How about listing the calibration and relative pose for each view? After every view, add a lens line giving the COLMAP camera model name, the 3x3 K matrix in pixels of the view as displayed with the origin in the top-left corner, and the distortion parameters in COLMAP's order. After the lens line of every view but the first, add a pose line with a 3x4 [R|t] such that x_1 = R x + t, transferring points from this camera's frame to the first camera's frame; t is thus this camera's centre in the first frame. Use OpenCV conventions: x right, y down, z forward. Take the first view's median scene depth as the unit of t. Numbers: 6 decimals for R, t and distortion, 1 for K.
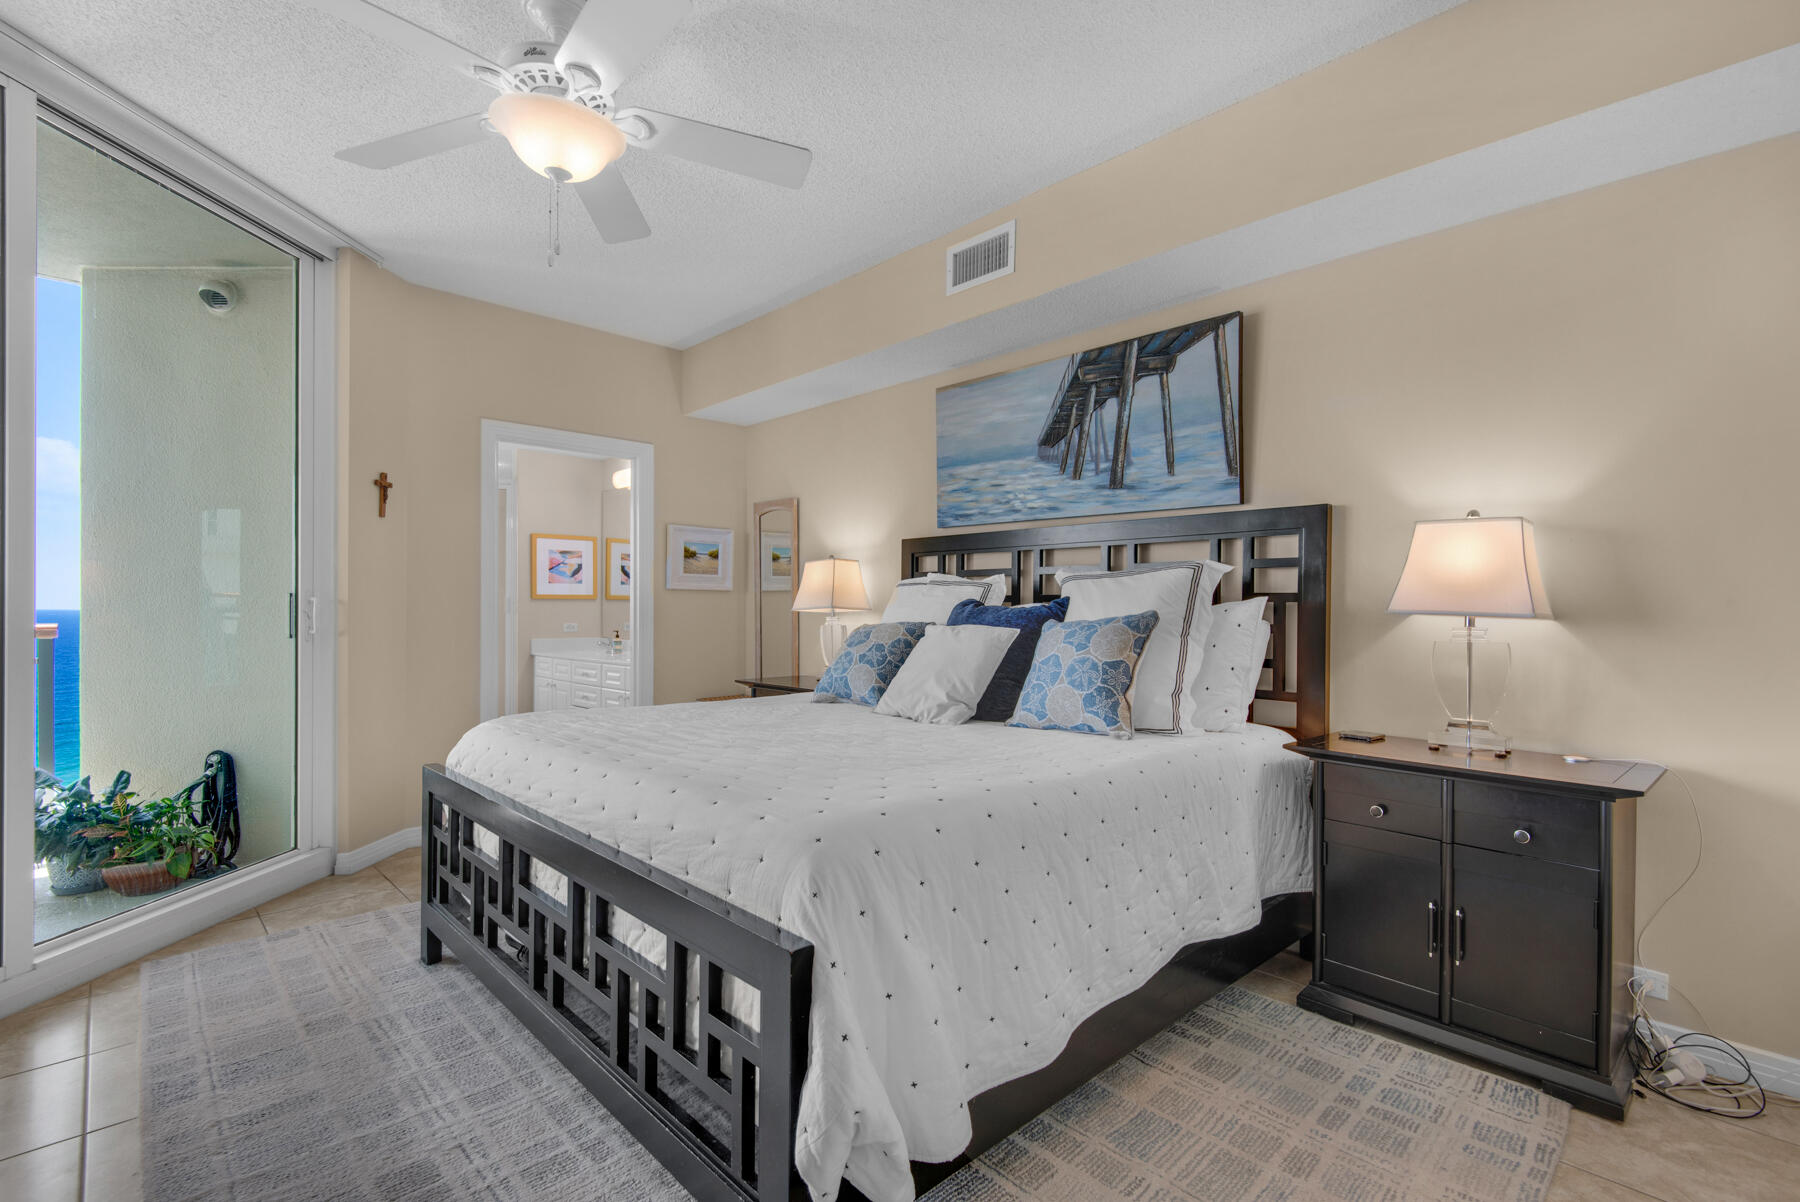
lens RADIAL K [[819.1, 0, 904.0], [0, 819.1, 608.0], [0, 0, 1]] dist [0.029697, -0.013454]
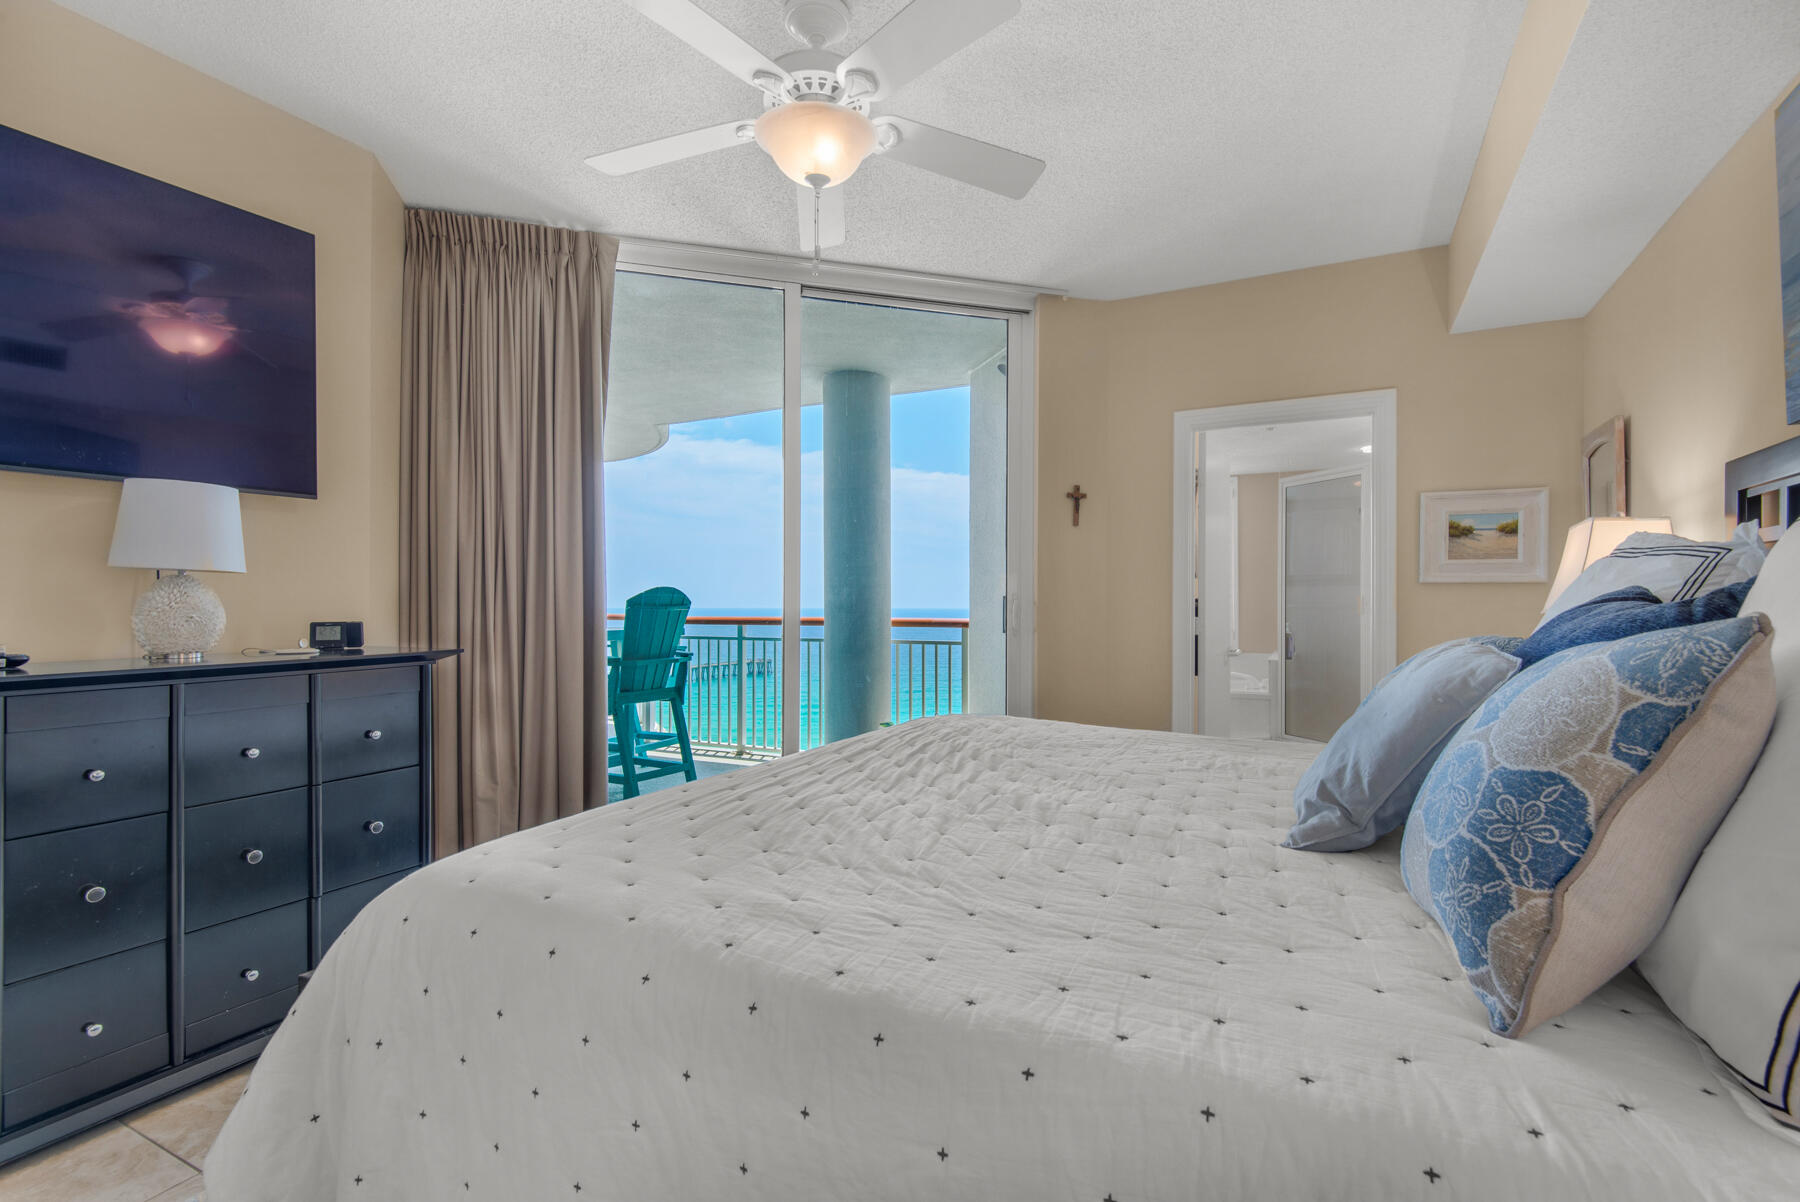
lens RADIAL K [[819.1, 0, 904.0], [0, 819.1, 608.0], [0, 0, 1]] dist [0.029697, -0.013454]
pose [[0.306340, 0.000285, -0.951922, 0.312156], [-0.002662, 0.999996, -0.000557, 0.000190], [0.951918, 0.002705, 0.306340, 0.419089]]
